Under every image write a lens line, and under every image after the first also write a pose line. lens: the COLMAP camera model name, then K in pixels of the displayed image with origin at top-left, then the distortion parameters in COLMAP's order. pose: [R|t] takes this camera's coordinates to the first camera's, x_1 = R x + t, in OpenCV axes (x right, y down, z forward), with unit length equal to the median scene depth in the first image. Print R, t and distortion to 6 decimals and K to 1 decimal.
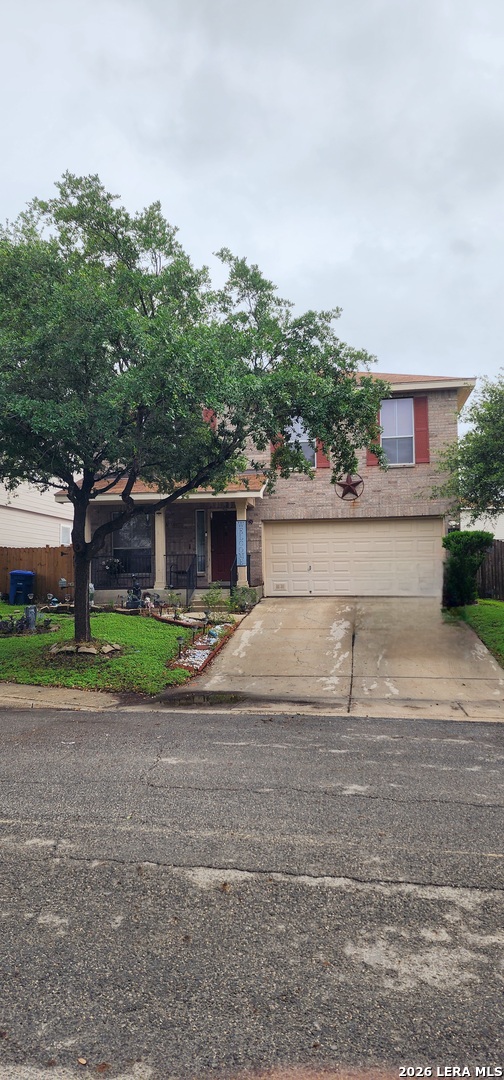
lens RADIAL K [[746.7, 0, 245.8], [0, 746.7, 545.4], [0, 0, 1]] dist [0.085916, -0.059034]
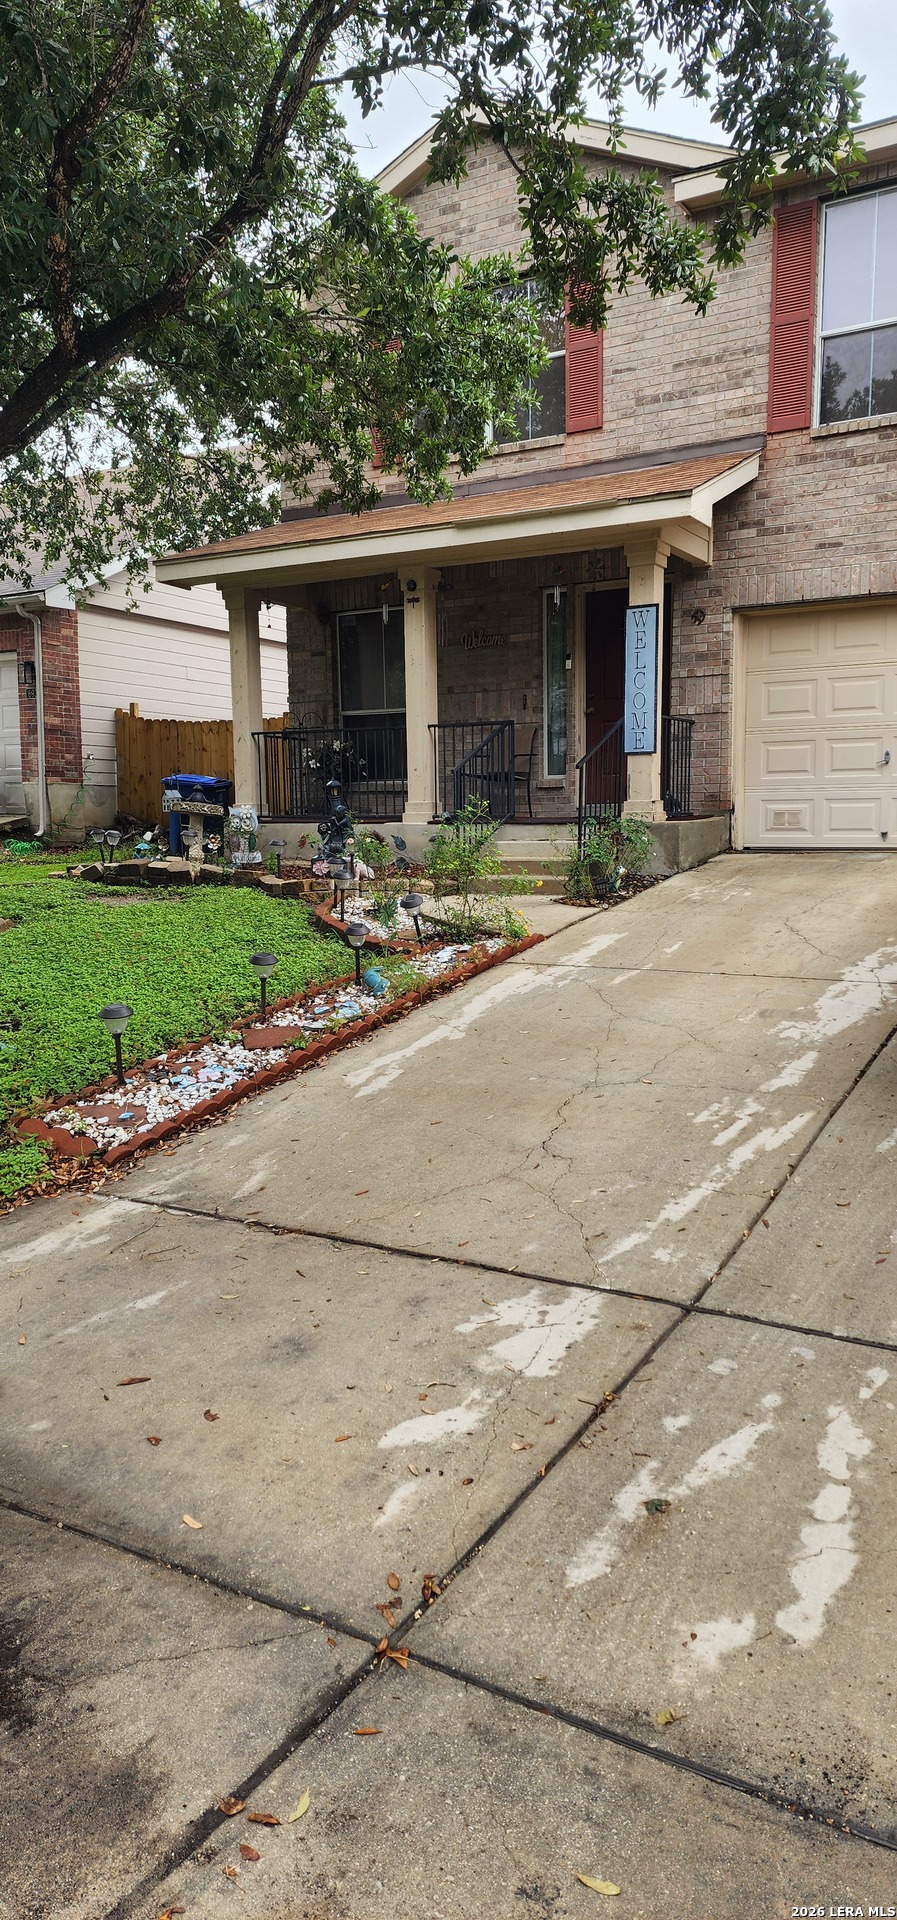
lens RADIAL K [[1327.5, 0, 439.6], [0, 1327.5, 961.3], [0, 0, 1]] dist [0.085916, -0.059034]
pose [[0.932208, 0.046242, -0.358957, 0.119847], [0.011080, 0.987693, 0.156014, 0.024944], [0.361753, -0.149415, 0.920223, 0.416809]]
